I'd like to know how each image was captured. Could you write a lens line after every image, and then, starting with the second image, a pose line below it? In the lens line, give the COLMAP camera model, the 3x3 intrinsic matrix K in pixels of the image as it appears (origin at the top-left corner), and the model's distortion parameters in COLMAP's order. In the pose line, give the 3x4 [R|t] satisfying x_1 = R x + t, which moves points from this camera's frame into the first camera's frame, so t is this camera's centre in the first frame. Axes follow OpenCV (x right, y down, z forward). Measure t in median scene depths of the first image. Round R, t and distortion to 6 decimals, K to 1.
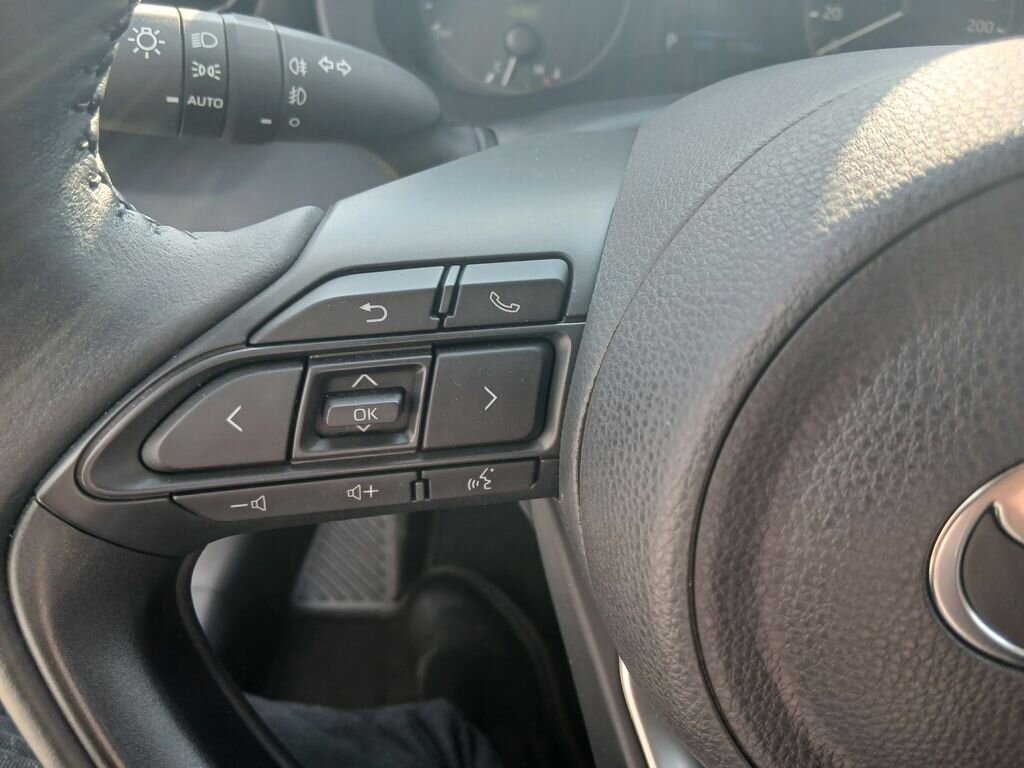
lens RADIAL K [[773.8, 0, 515.1], [0, 773.8, 383.0], [0, 0, 1]] dist [0.114614, -0.191560]
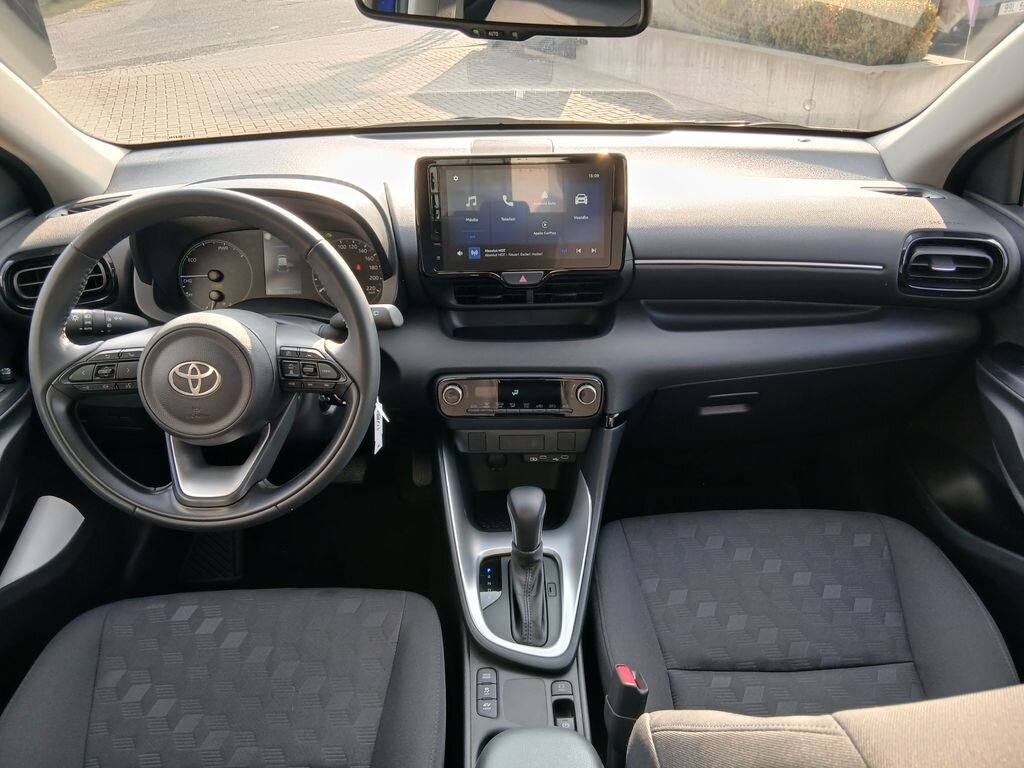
lens RADIAL K [[779.0, 0, 509.2], [0, 779.0, 378.8], [0, 0, 1]] dist [0.070851, -0.111039]
pose [[0.998324, -0.045977, 0.035157, 2.728248], [0.053190, 0.968291, -0.244096, 1.749955], [-0.022820, 0.245556, 0.969114, -5.020964]]
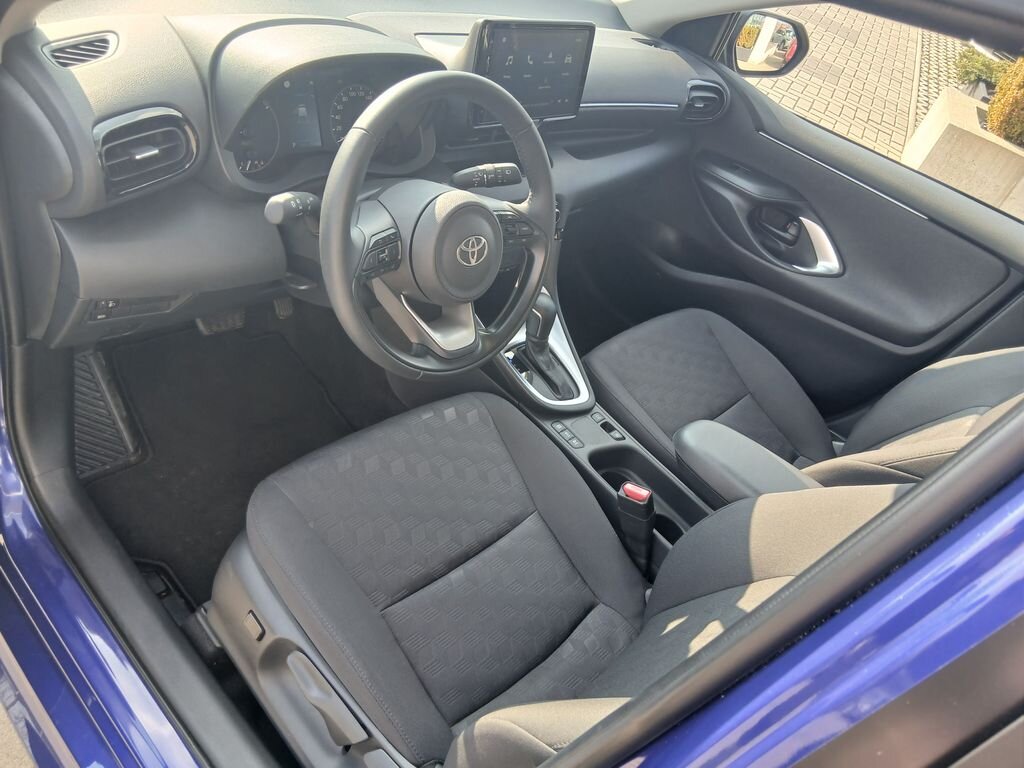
lens RADIAL K [[772.2, 0, 512.0], [0, 772.2, 384.0], [0, 0, 1]] dist [0.083056, -0.135971]
pose [[0.667513, -0.317413, 0.673554, -4.107899], [0.262101, 0.946856, 0.186456, 0.116917], [-0.696943, 0.052077, 0.715233, -4.286331]]
